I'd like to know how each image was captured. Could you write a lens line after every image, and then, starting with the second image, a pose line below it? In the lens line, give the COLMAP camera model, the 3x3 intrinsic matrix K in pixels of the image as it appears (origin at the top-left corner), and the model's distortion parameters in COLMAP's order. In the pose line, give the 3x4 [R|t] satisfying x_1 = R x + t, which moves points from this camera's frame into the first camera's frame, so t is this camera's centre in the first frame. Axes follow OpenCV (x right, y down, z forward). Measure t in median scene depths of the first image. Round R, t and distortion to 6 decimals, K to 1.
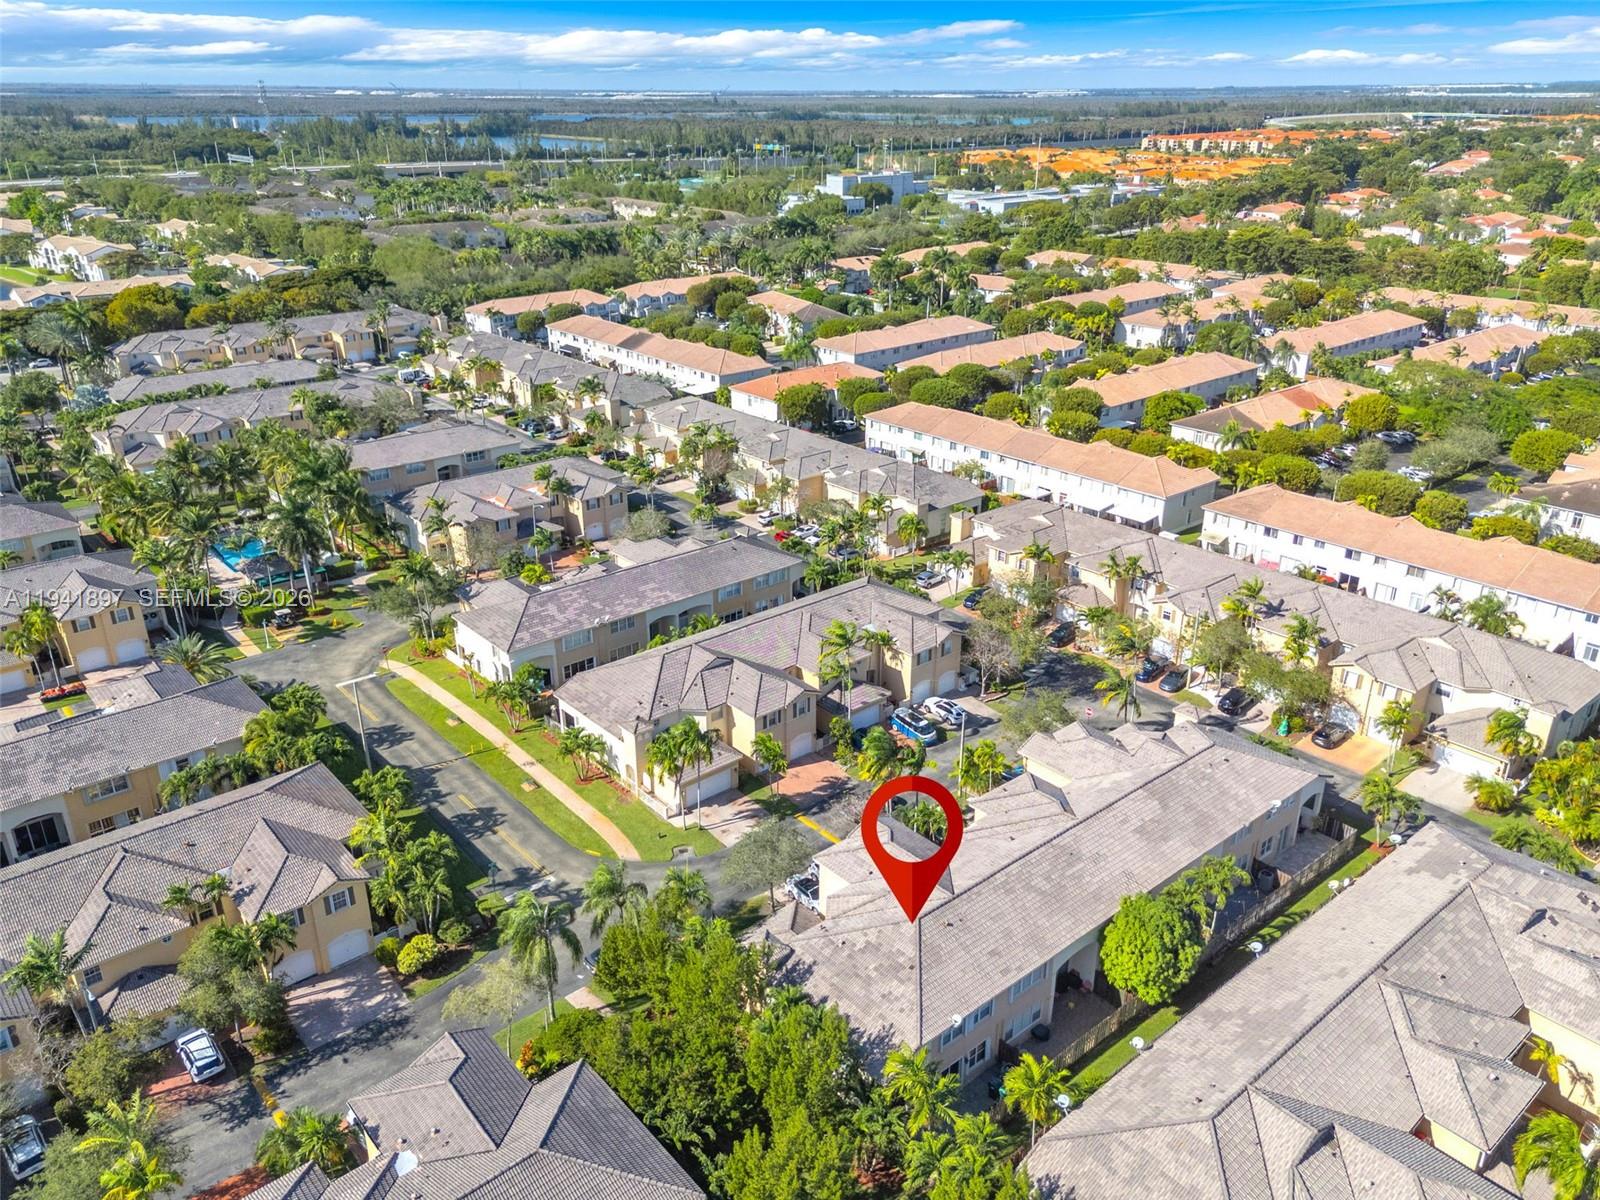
lens RADIAL K [[1166.5, 0, 800.0], [0, 1166.5, 600.0], [0, 0, 1]] dist [0.095824, -0.059138]
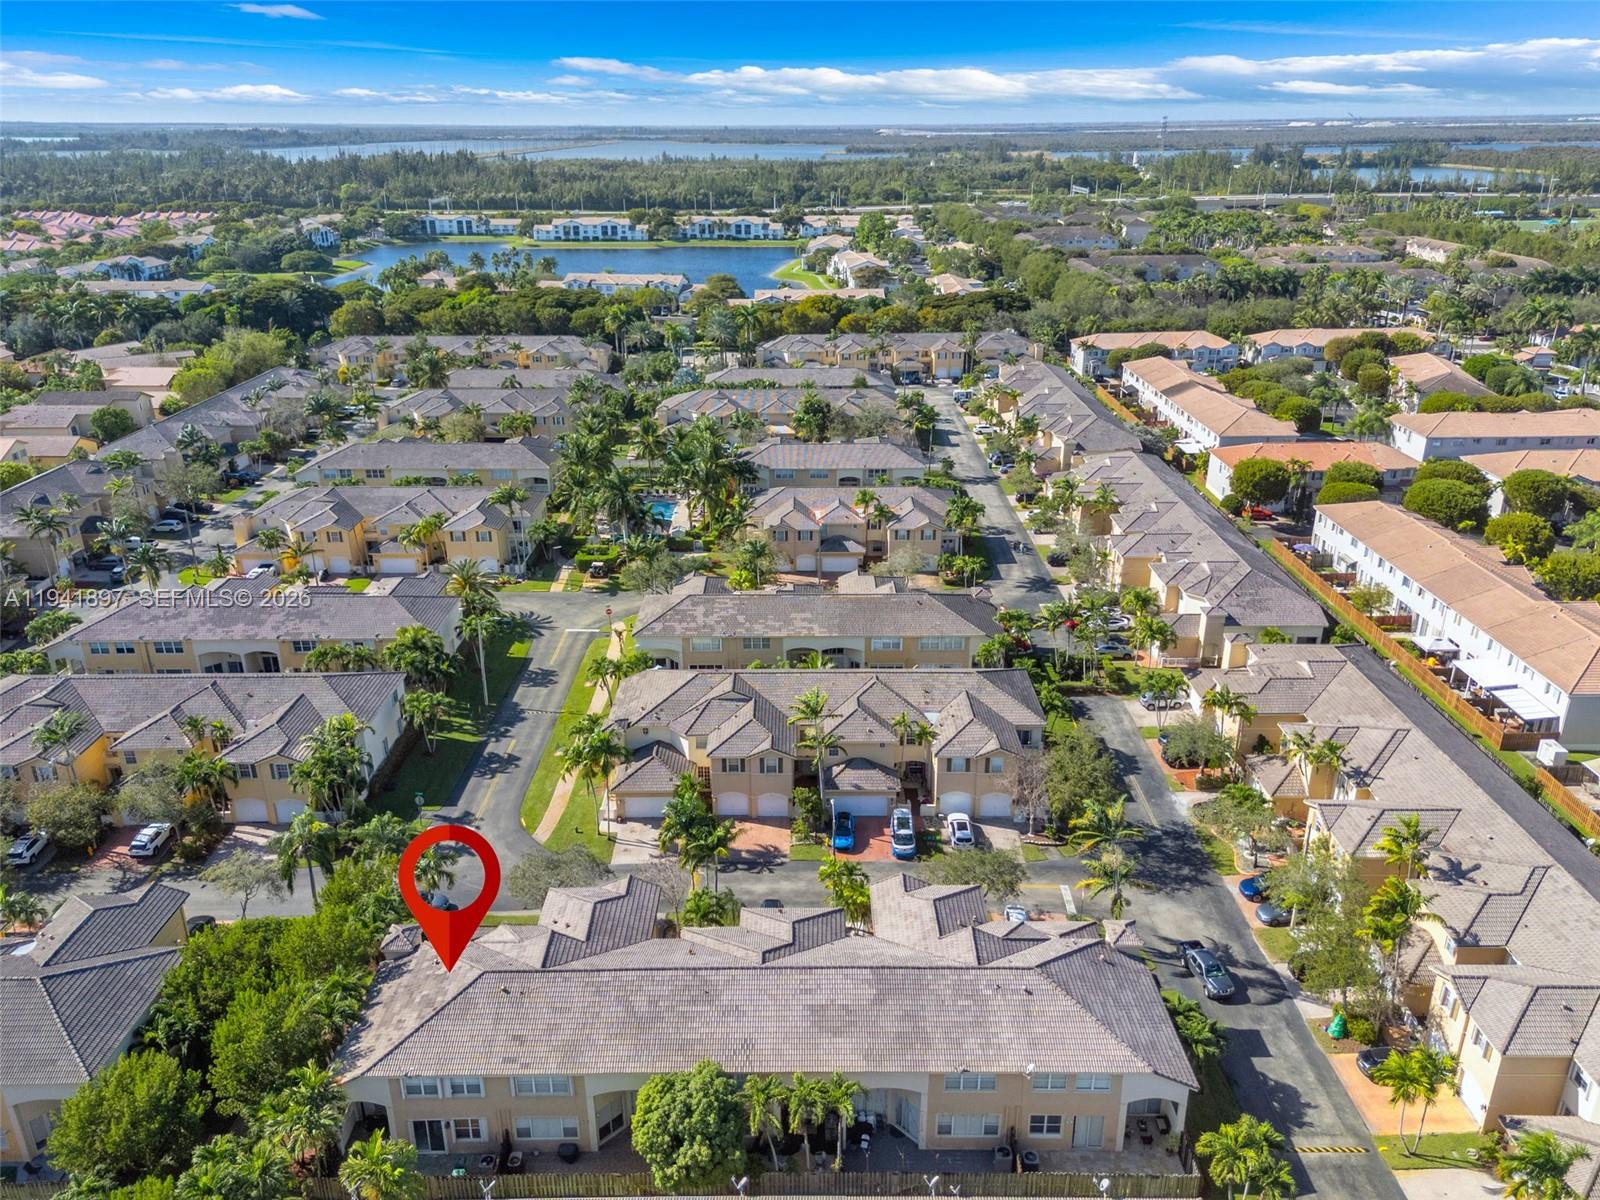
lens RADIAL K [[1166.5, 0, 800.0], [0, 1166.5, 600.0], [0, 0, 1]] dist [0.095824, -0.059138]
pose [[0.765218, 0.240469, -0.597173, 0.340410], [-0.254077, 0.965126, 0.063061, -0.064007], [0.591512, 0.103472, 0.799630, 0.142977]]
